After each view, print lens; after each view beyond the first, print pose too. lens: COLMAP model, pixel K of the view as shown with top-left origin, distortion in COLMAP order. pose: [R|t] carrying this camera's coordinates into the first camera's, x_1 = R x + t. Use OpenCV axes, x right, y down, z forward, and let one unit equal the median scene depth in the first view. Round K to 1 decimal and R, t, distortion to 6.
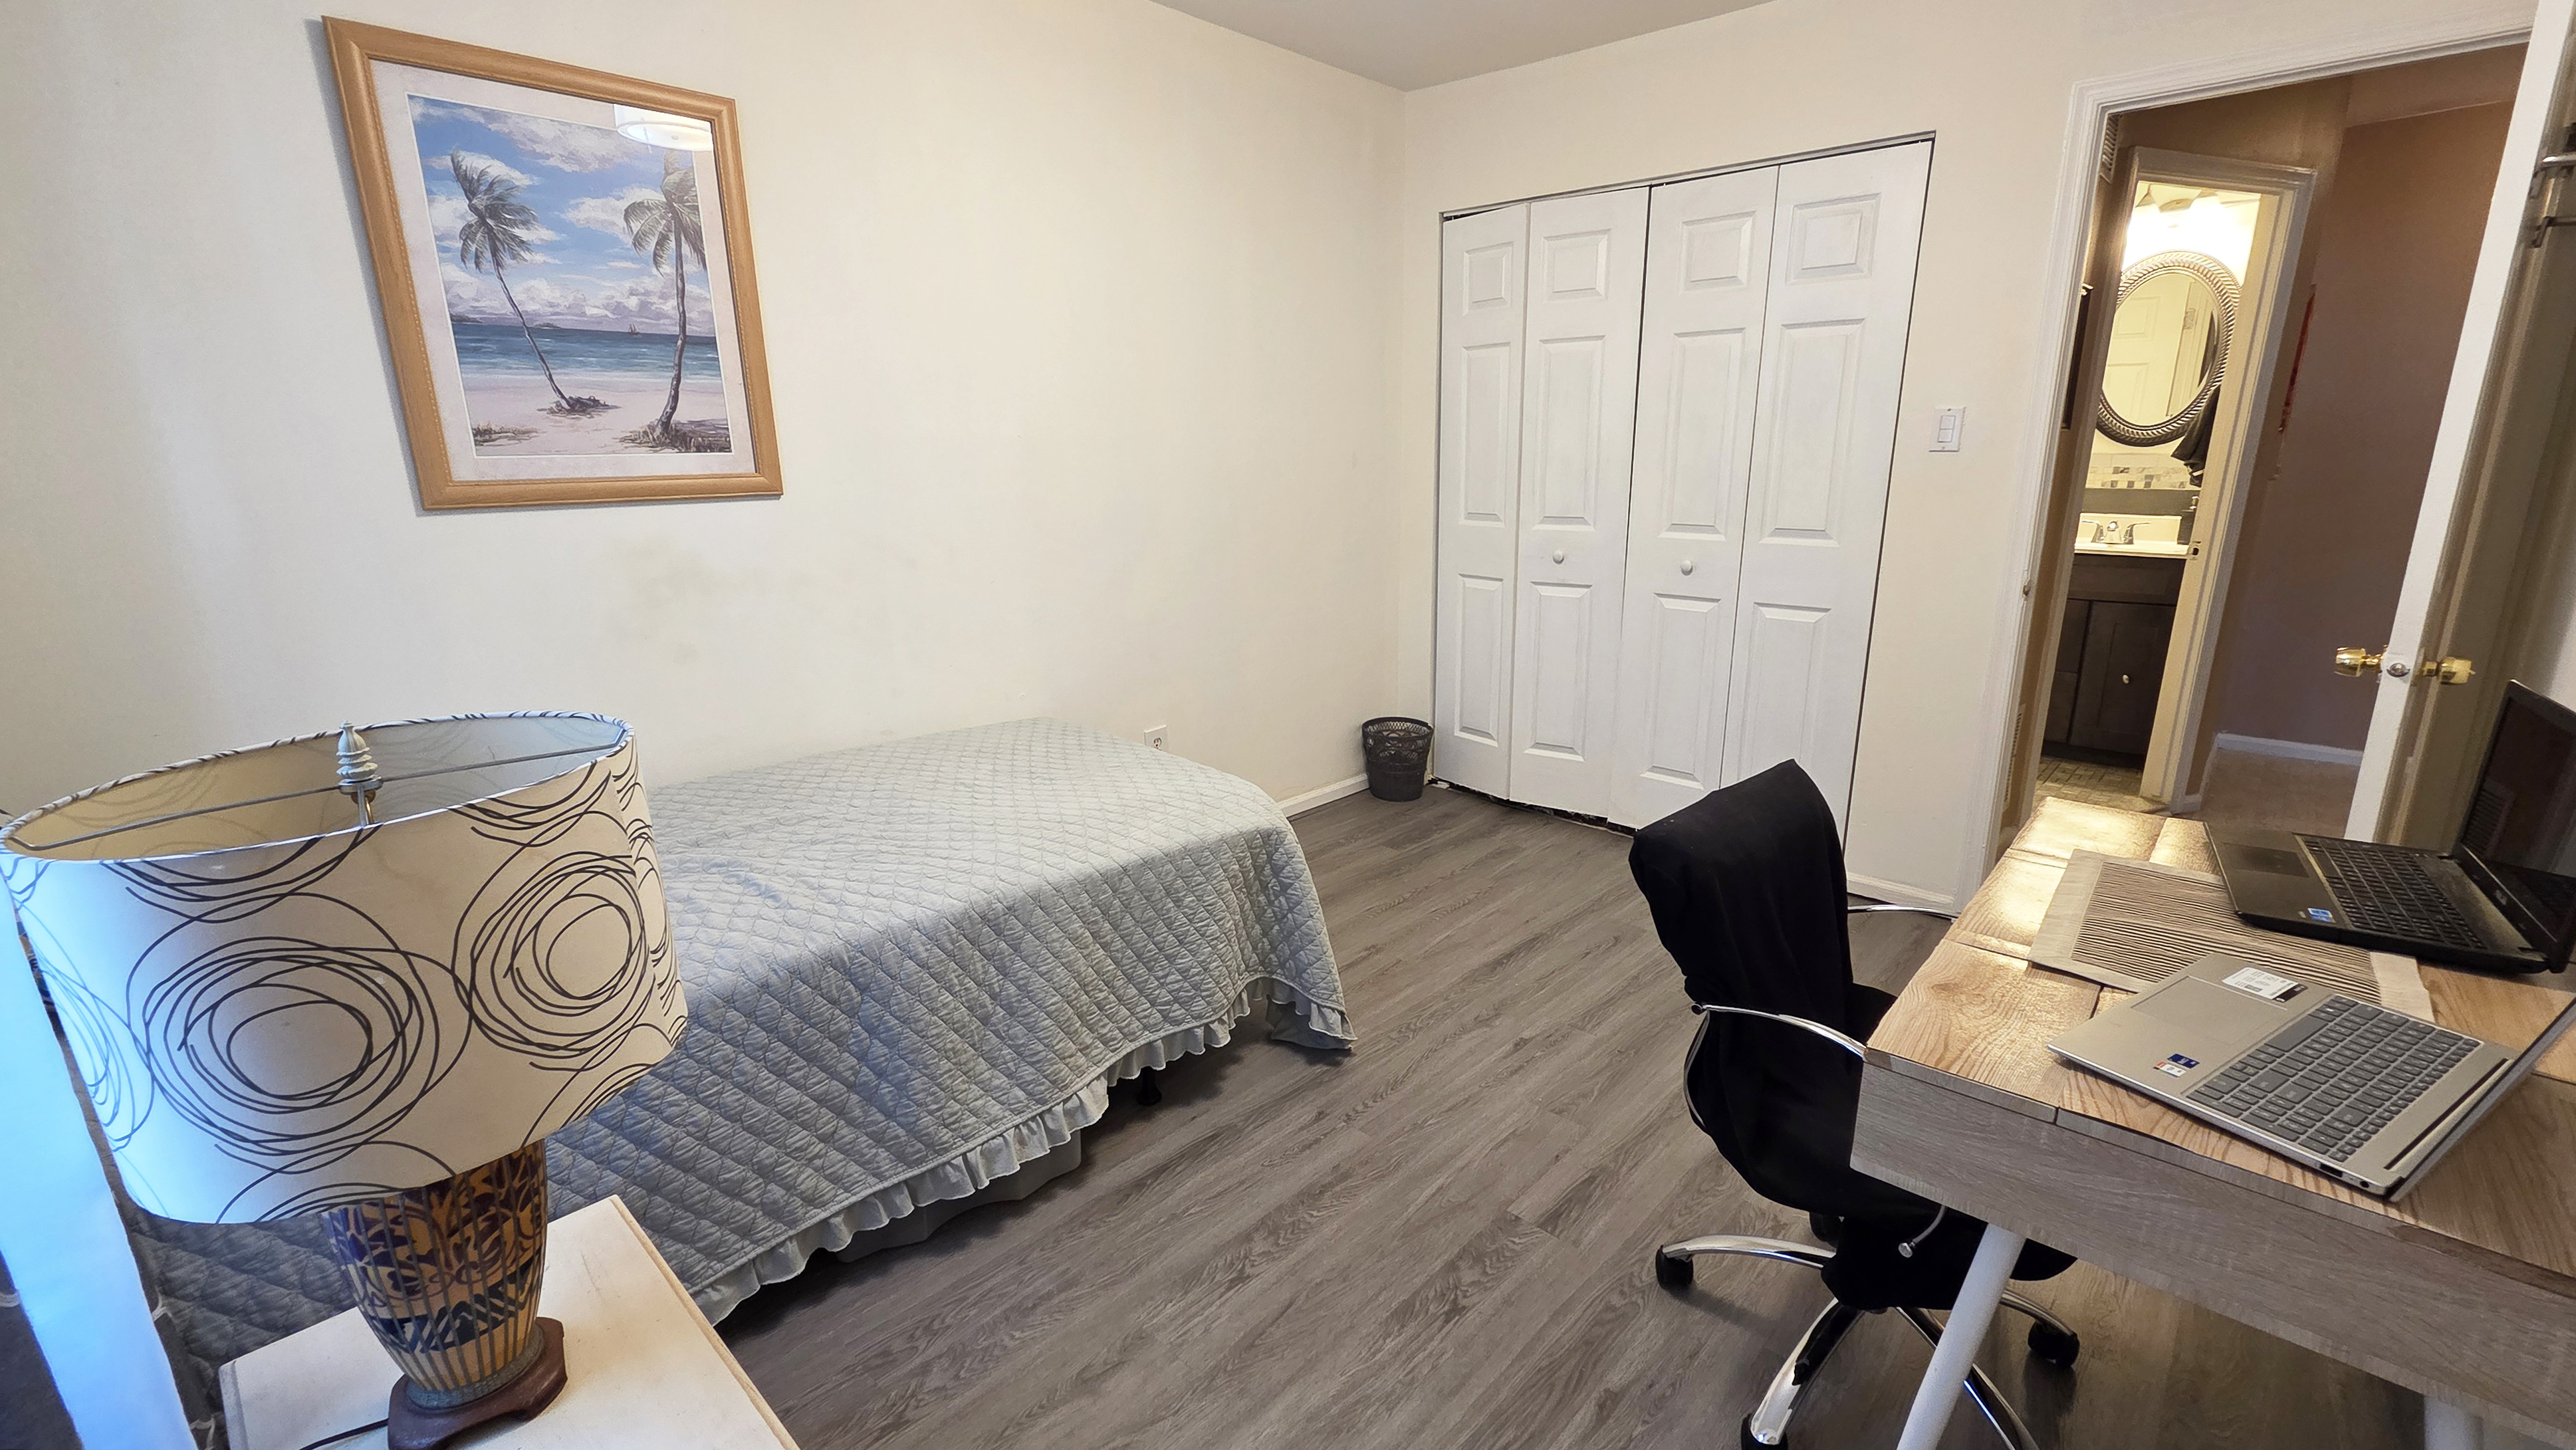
lens RADIAL K [[1093.8, 0, 1291.7], [0, 1093.8, 731.2], [0, 0, 1]] dist [-0.000912, -0.000379]
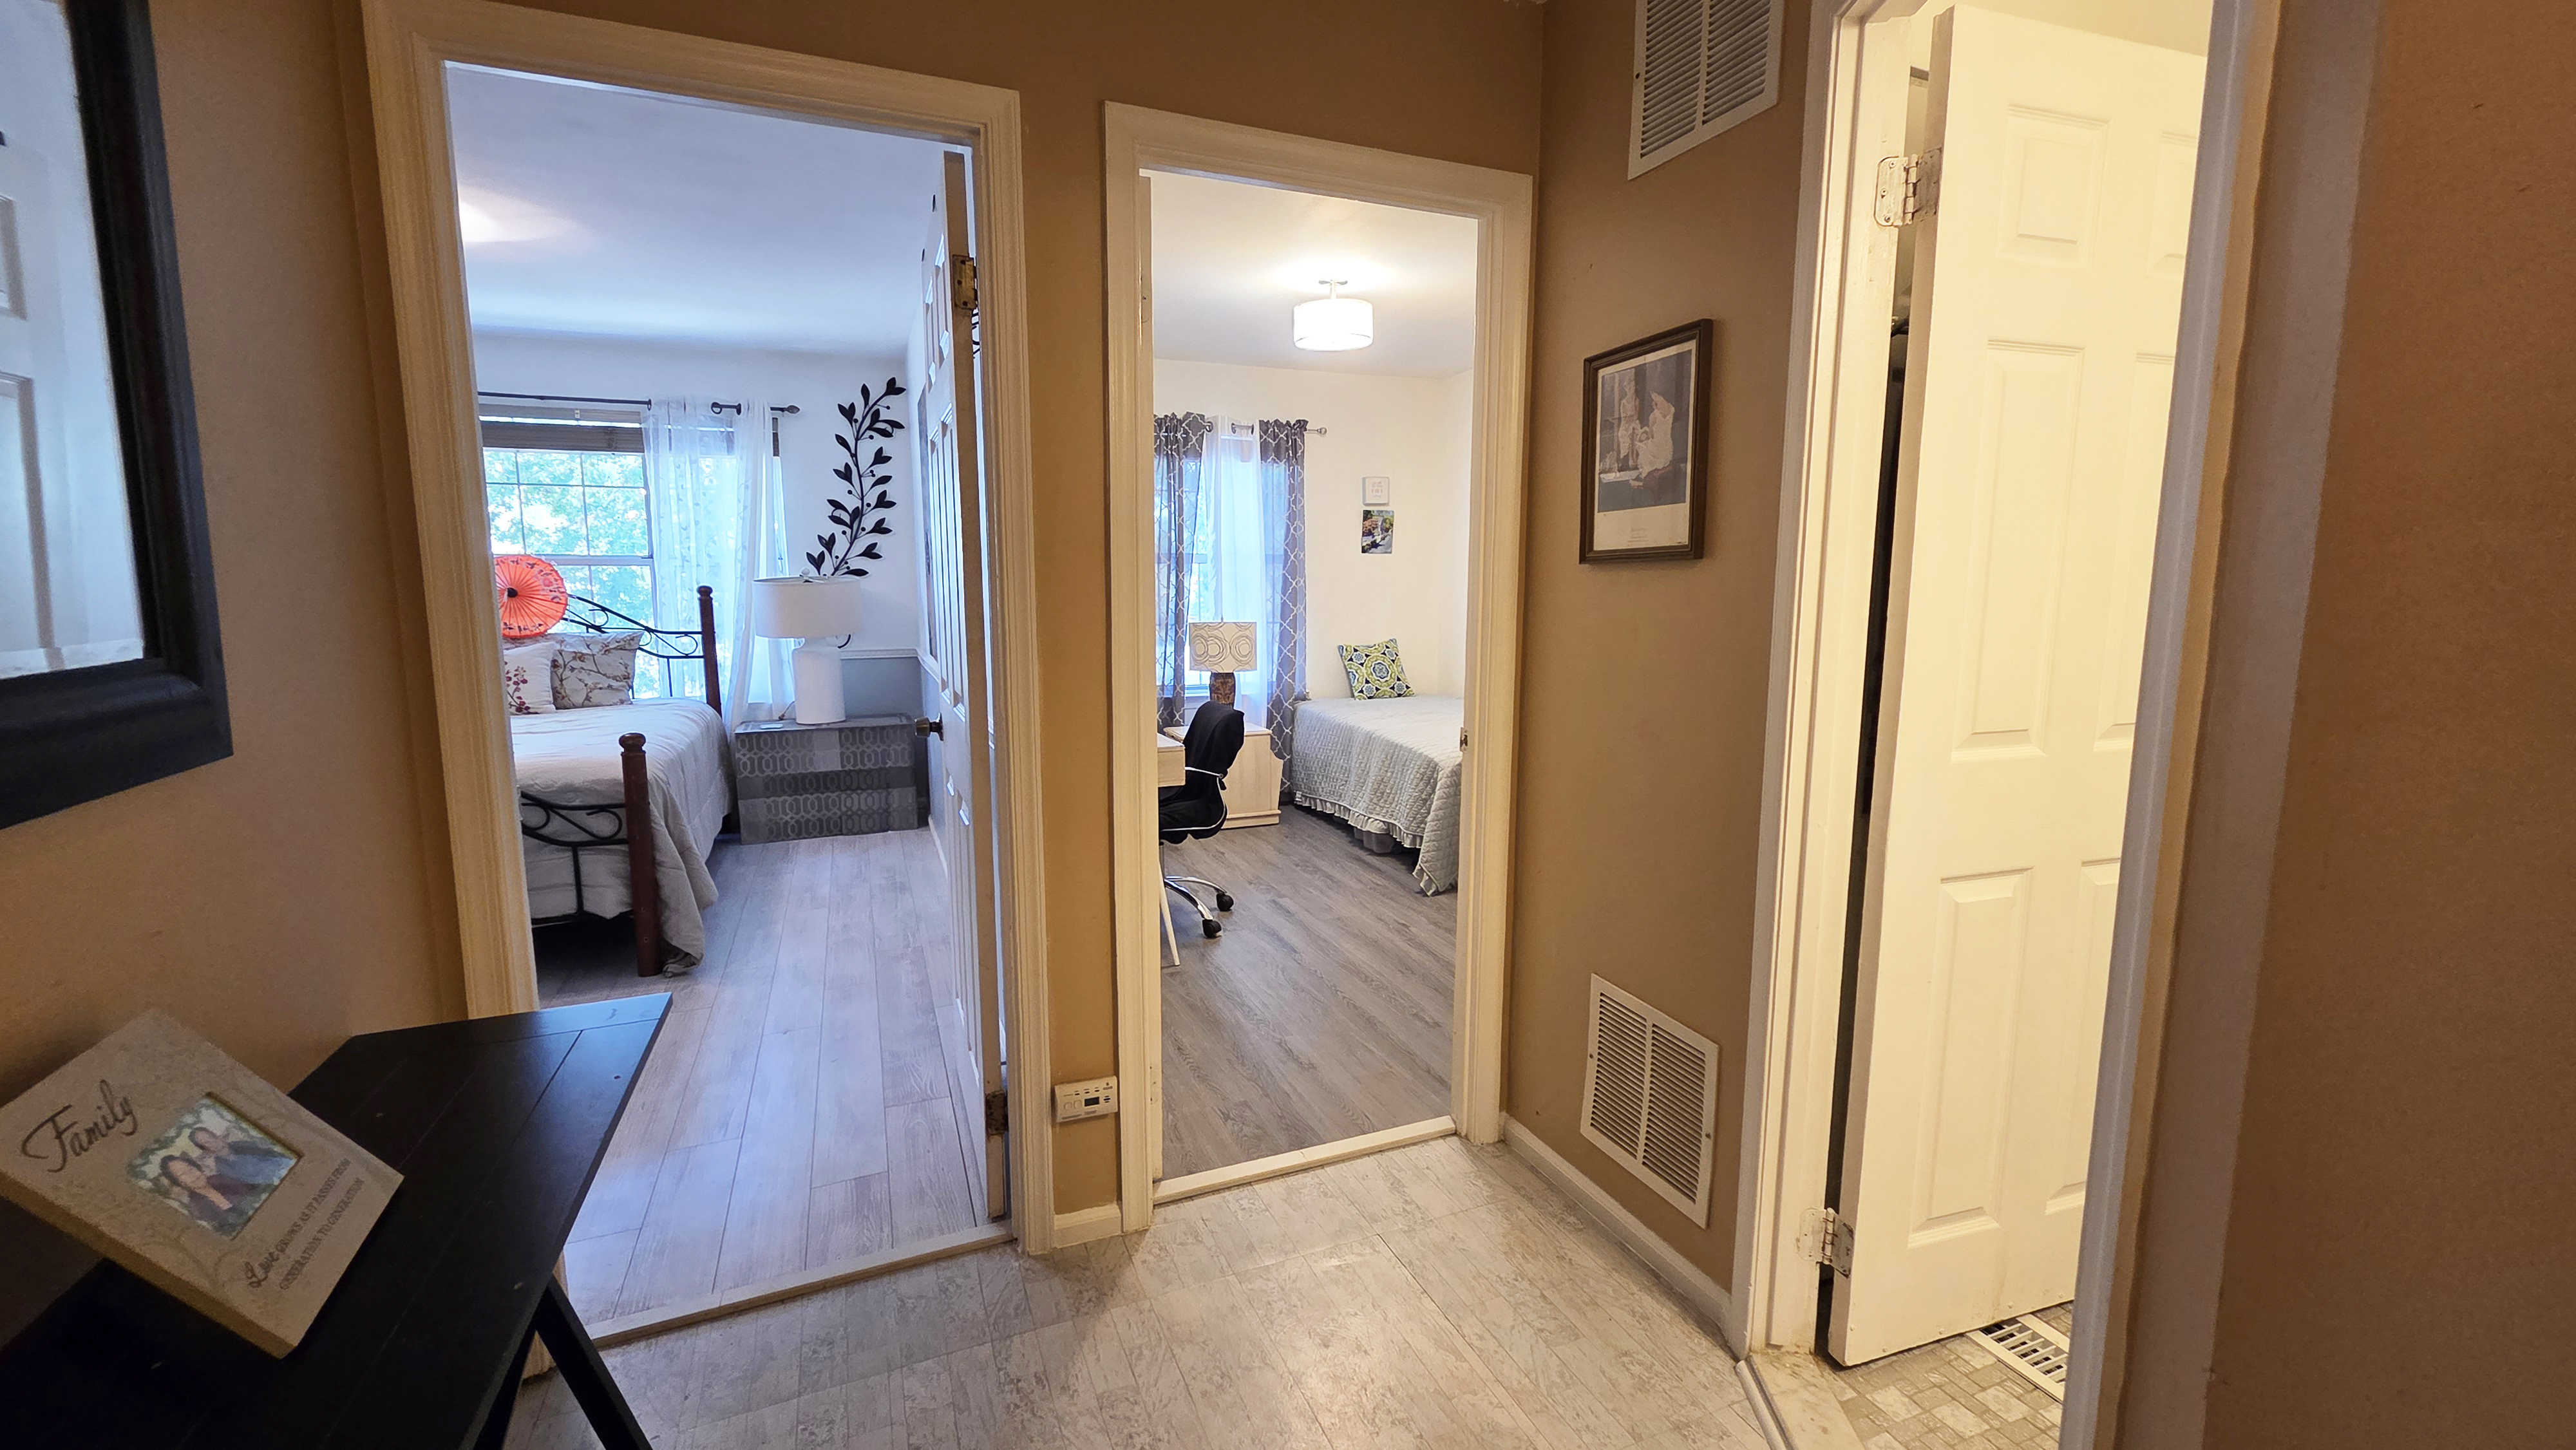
lens RADIAL K [[1093.6, 0, 1291.7], [0, 1093.6, 731.2], [0, 0, 1]] dist [-0.000912, -0.000379]
pose [[-0.416070, 0.133971, -0.899410, 2.051397], [-0.224086, 0.943479, 0.244198, -0.428810], [0.881290, 0.303149, -0.362532, 1.592455]]
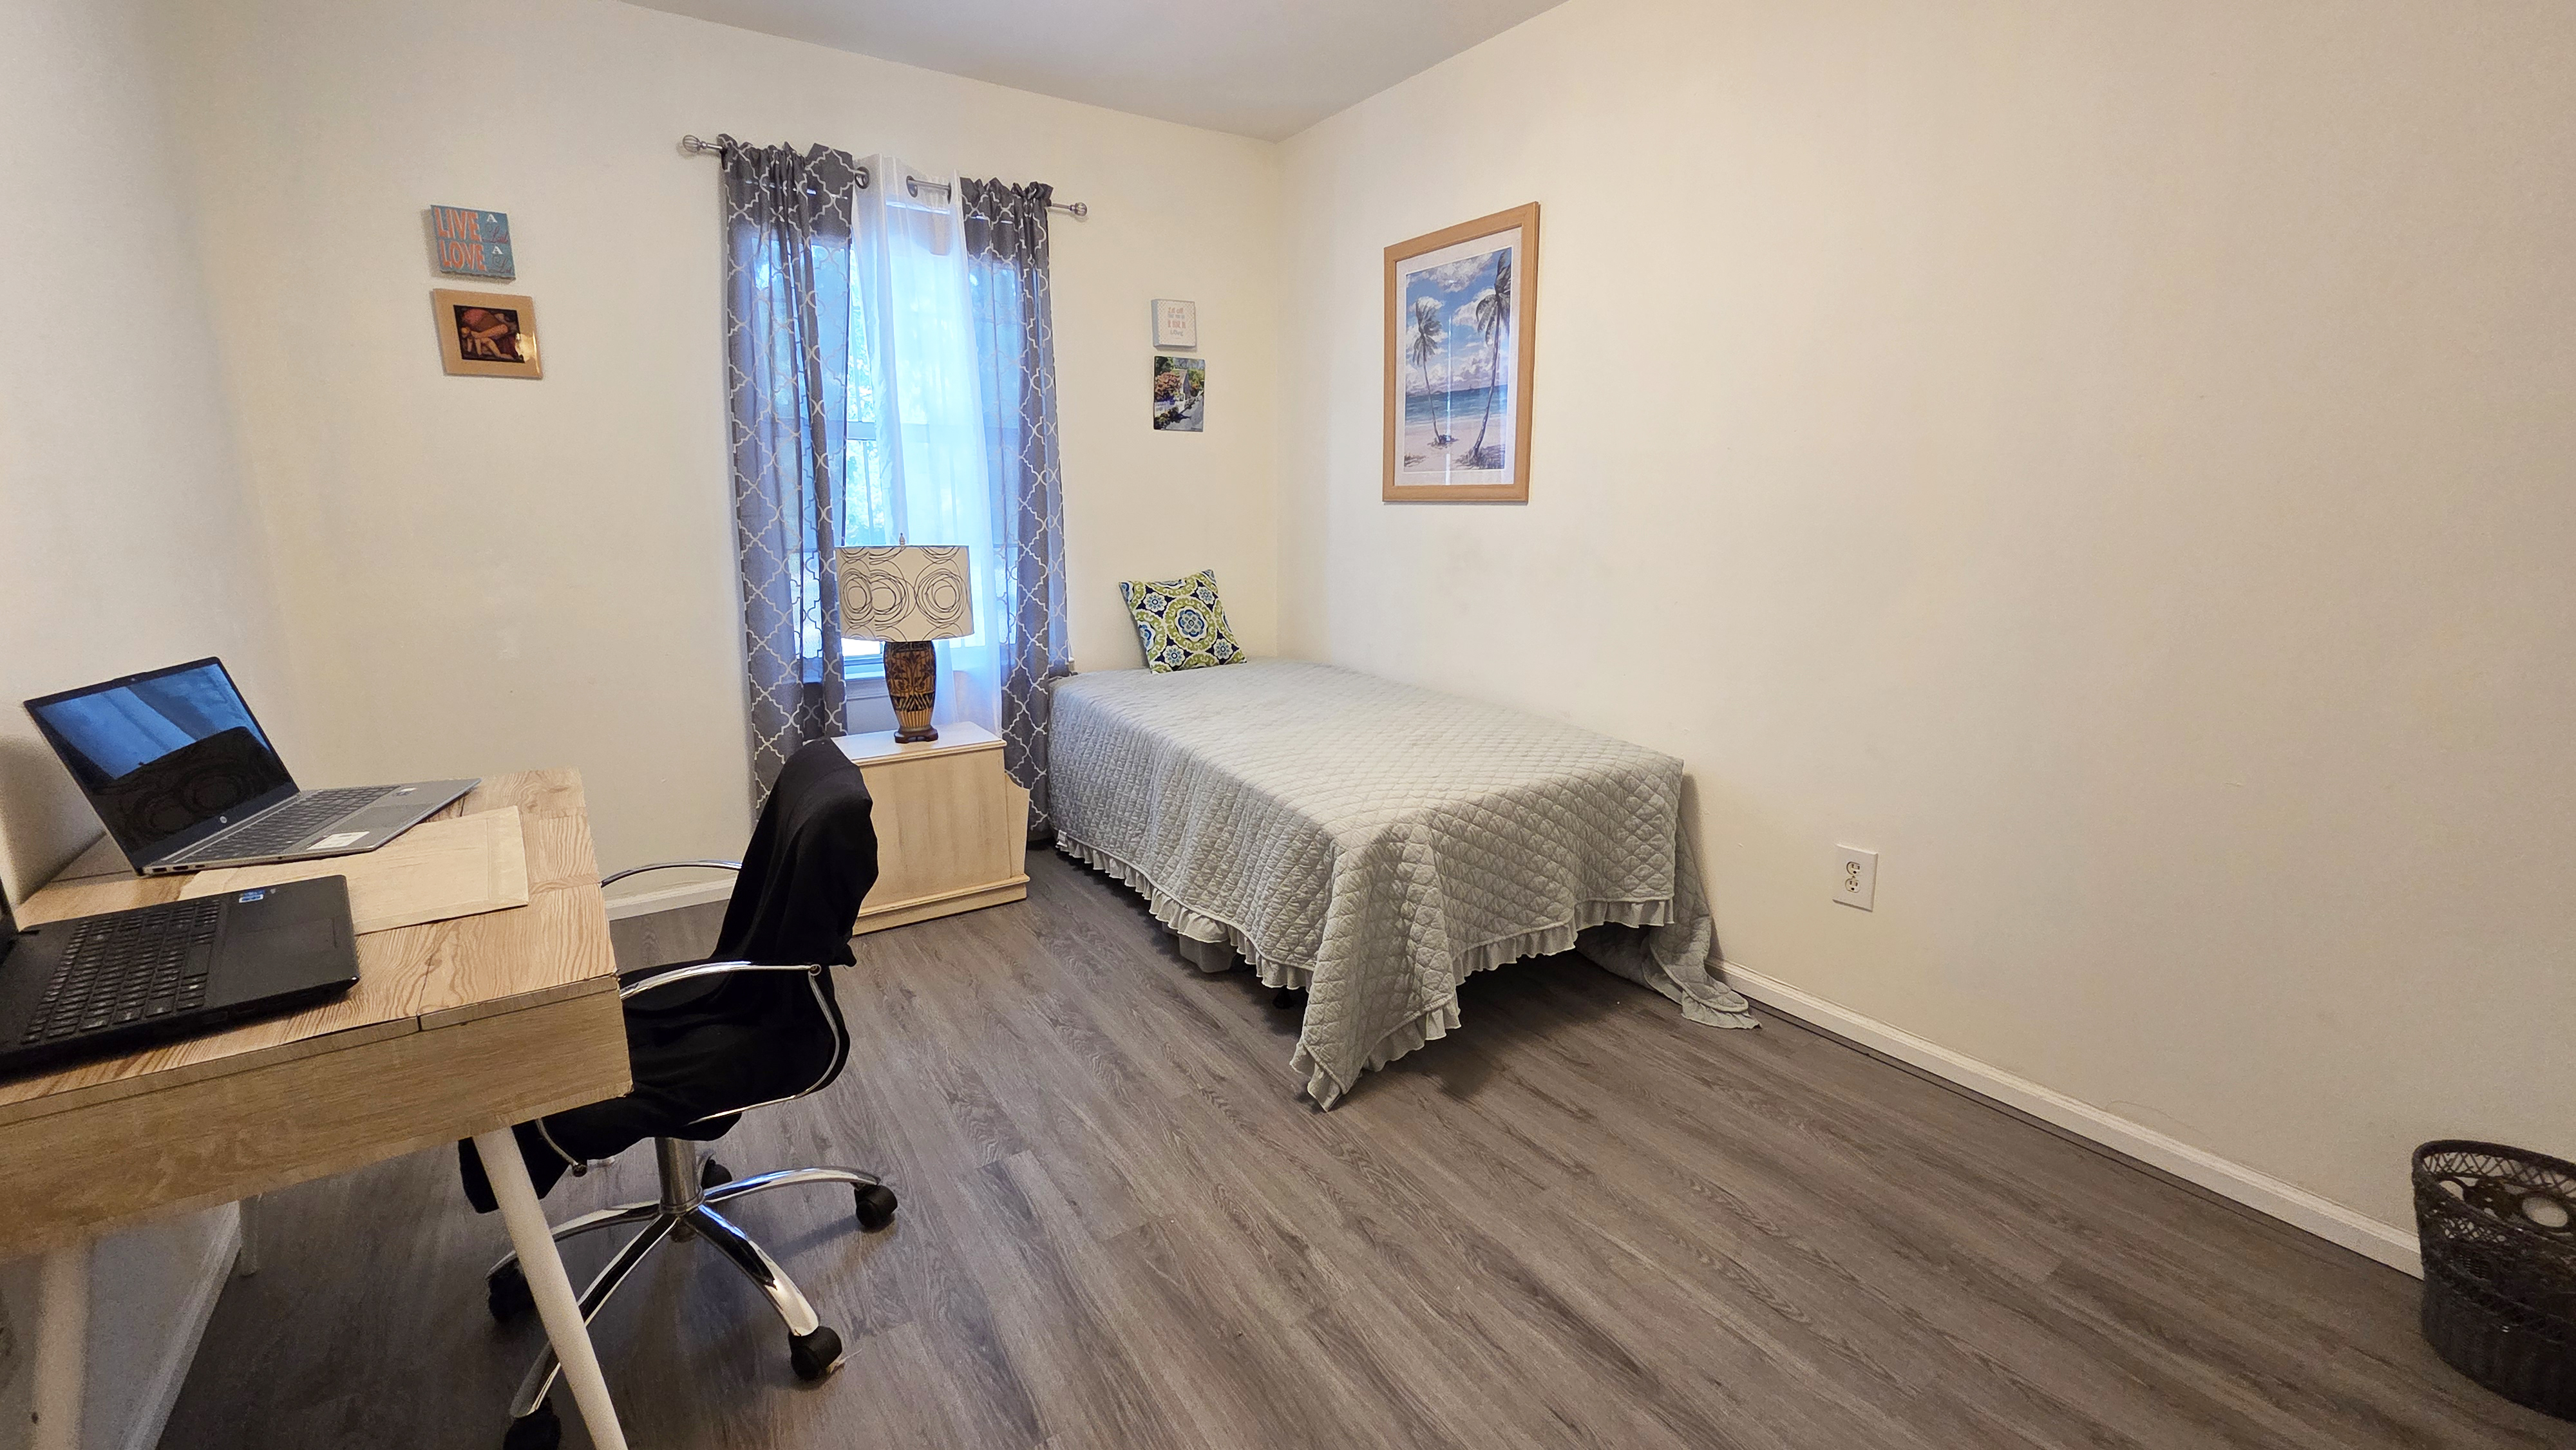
lens RADIAL K [[1052.9, 0, 1298.3], [0, 1052.9, 722.7], [0, 0, 1]] dist [0.001700, 0.000051]
pose [[-0.219029, 0.213547, -0.952063, 0.947964], [-0.248277, 0.931440, 0.266040, -0.273657], [0.943602, 0.294646, -0.150993, 1.168584]]
